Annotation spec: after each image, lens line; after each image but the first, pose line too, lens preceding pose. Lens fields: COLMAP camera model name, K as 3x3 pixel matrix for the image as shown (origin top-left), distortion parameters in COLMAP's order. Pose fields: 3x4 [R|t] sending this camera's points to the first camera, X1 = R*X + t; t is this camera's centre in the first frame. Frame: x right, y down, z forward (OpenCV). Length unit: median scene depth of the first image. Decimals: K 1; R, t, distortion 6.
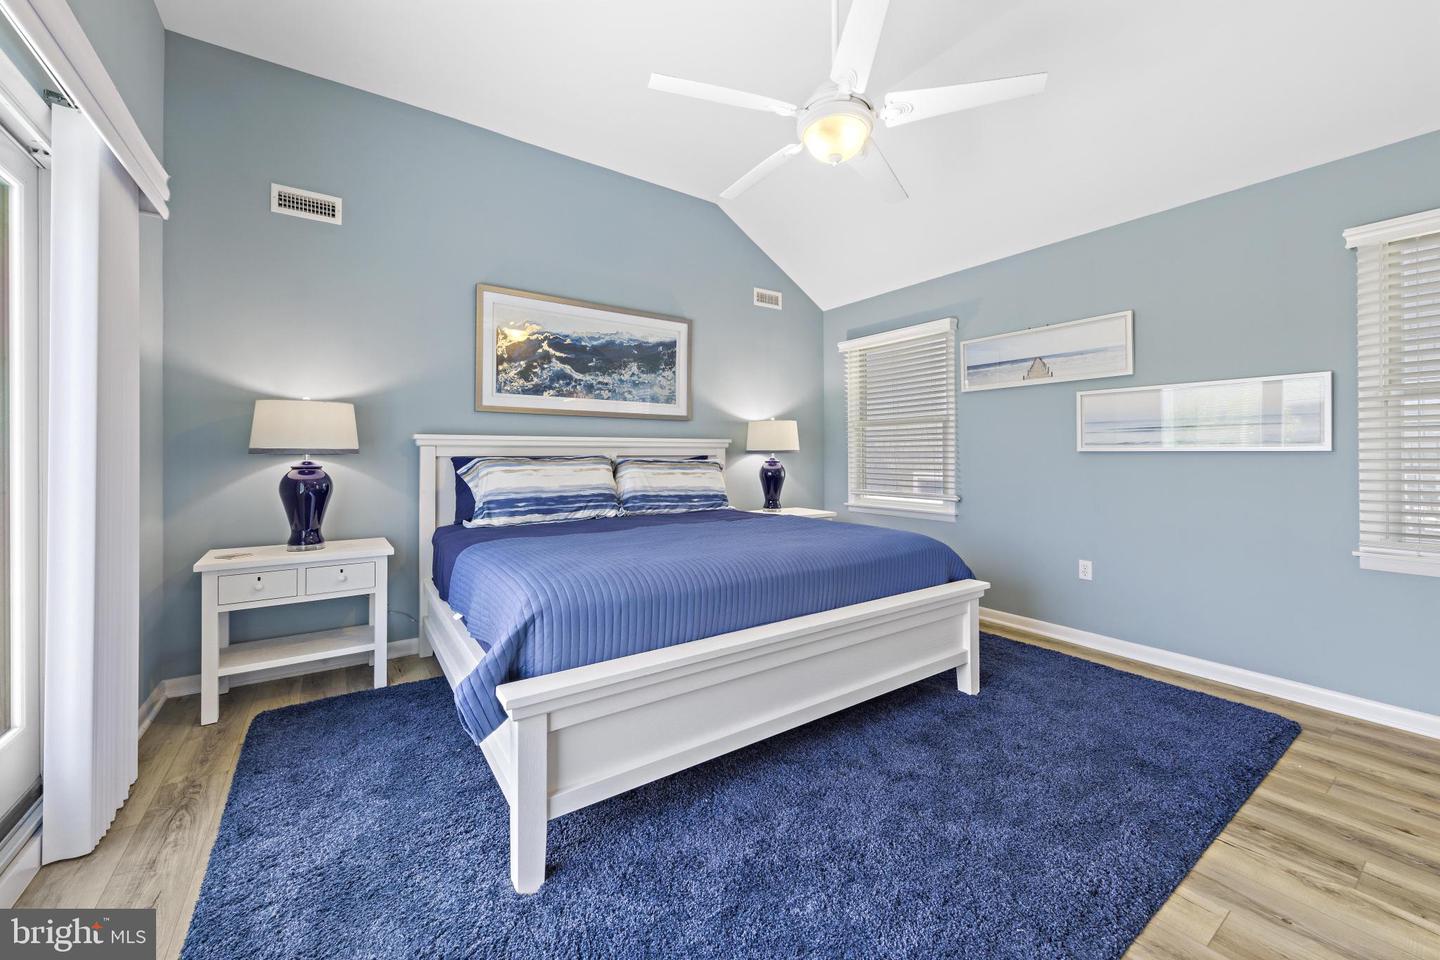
lens RADIAL K [[564.8, 0, 740.5], [0, 564.8, 451.4], [0, 0, 1]] dist [-0.000122, 0.000084]
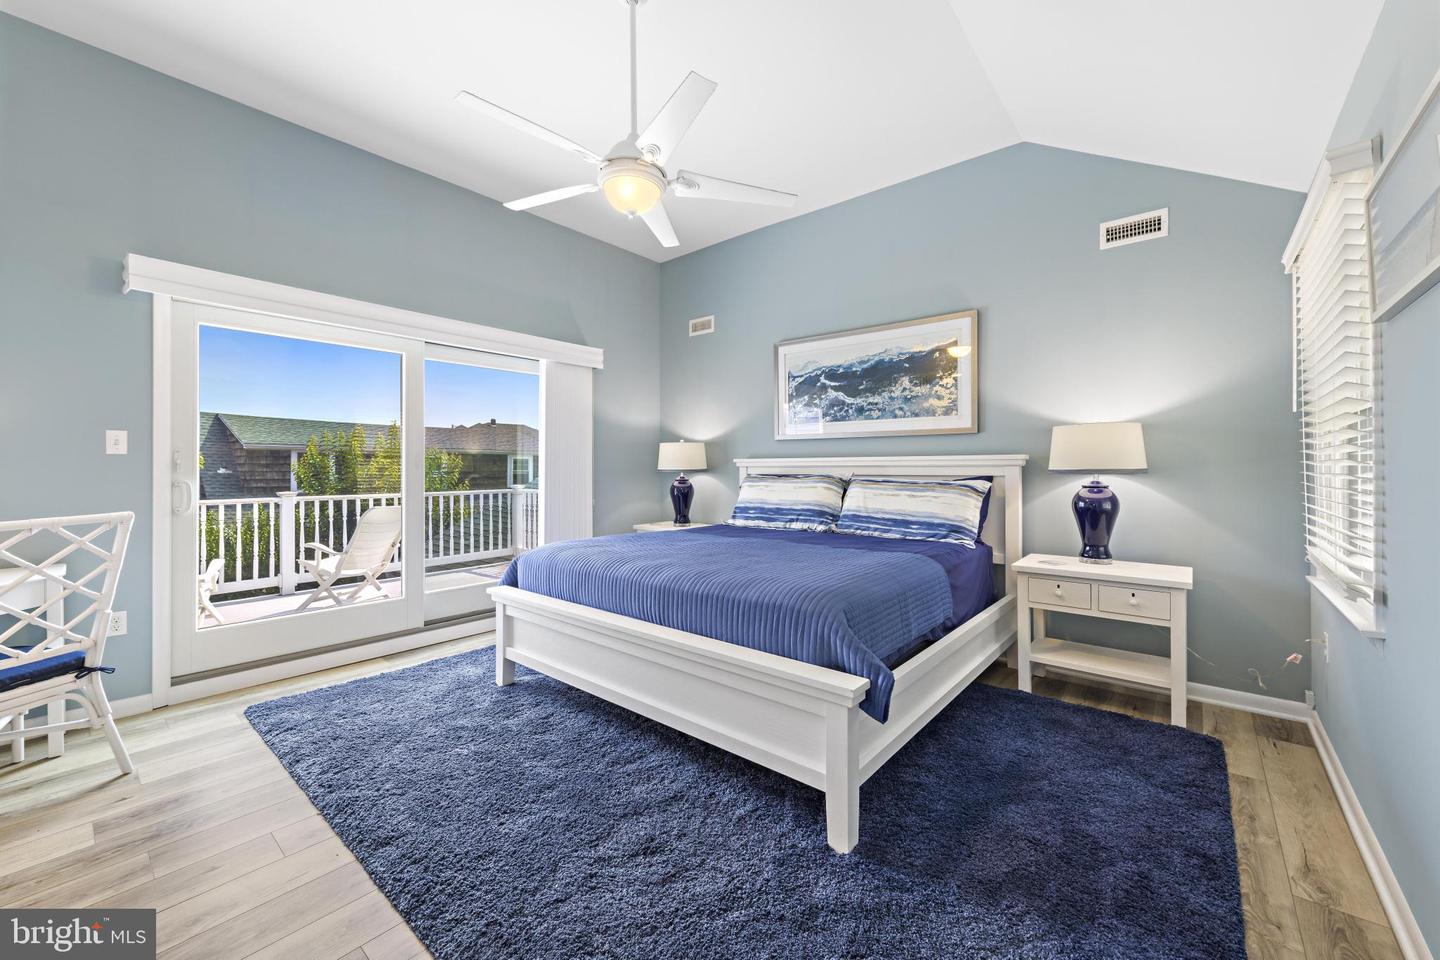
lens RADIAL K [[564.8, 0, 718.8], [0, 564.8, 470.1], [0, 0, 1]] dist [-0.000122, 0.000084]
pose [[0.241618, -0.001905, -0.970370, 0.675921], [-0.000094, 0.999998, -0.001986, 0.000861], [0.970372, 0.000571, 0.241617, 0.485382]]
